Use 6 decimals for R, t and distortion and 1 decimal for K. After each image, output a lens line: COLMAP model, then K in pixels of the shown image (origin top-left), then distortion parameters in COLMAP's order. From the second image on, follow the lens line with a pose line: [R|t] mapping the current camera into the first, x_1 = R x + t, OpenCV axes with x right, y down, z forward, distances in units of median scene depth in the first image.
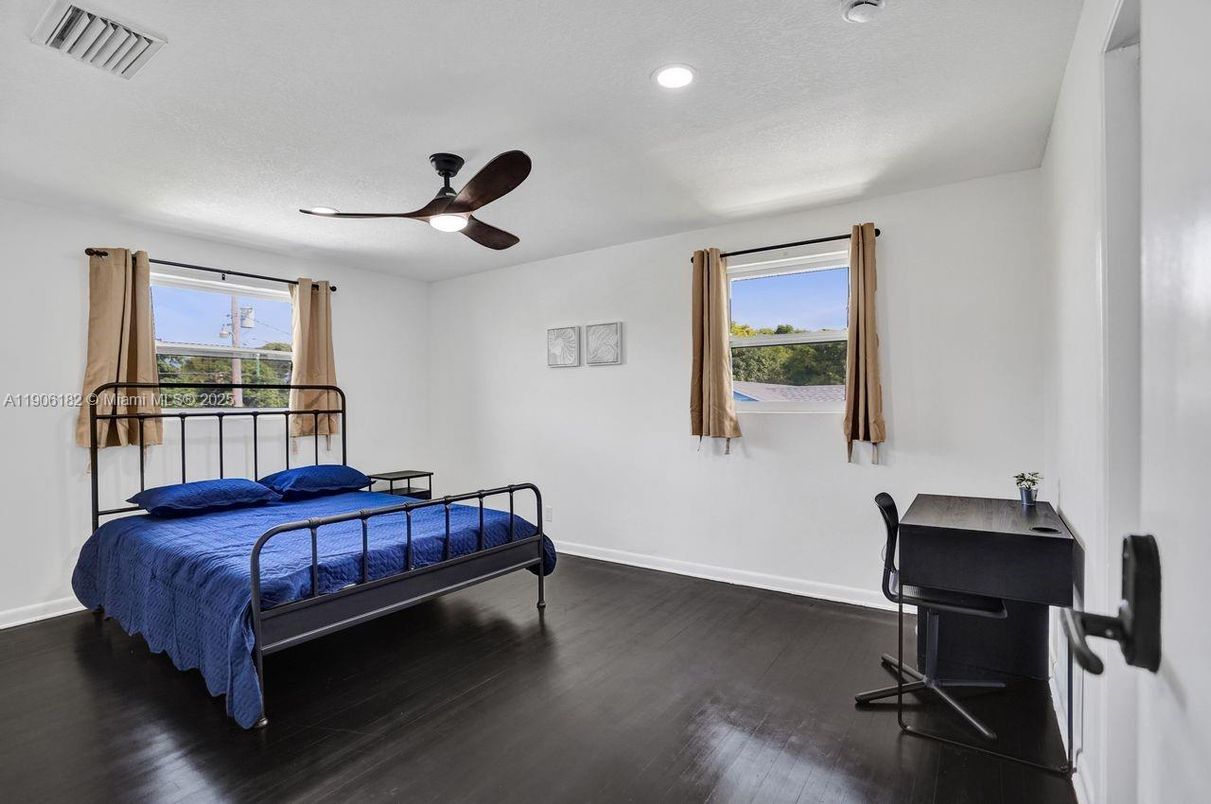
lens RADIAL K [[570.4, 0, 605.9], [0, 570.4, 398.4], [0, 0, 1]] dist [-0.075324, 0.031439]
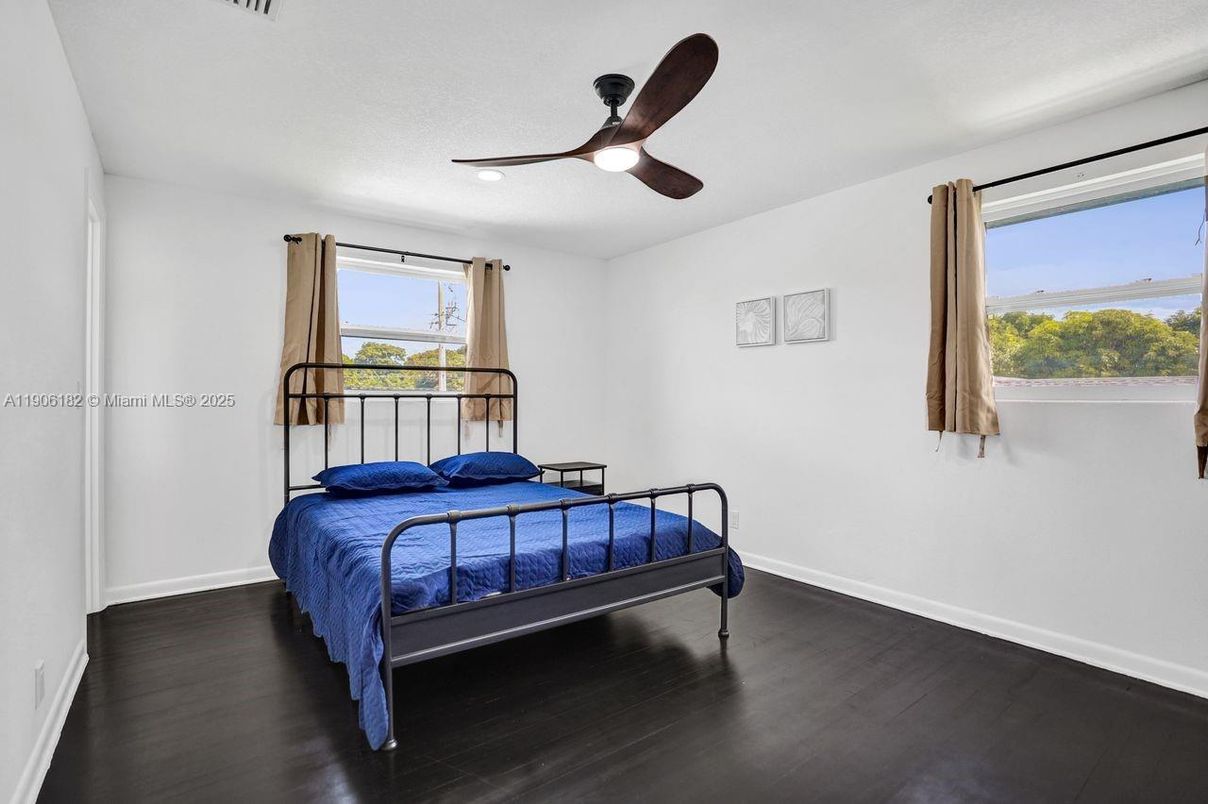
lens RADIAL K [[568.9, 0, 604.4], [0, 568.9, 398.4], [0, 0, 1]] dist [-0.075324, 0.031439]
pose [[0.948463, 0.013402, -0.316604, -0.026827], [-0.011726, 0.999905, 0.007199, 0.024064], [0.316670, -0.003116, 0.948531, 0.182043]]
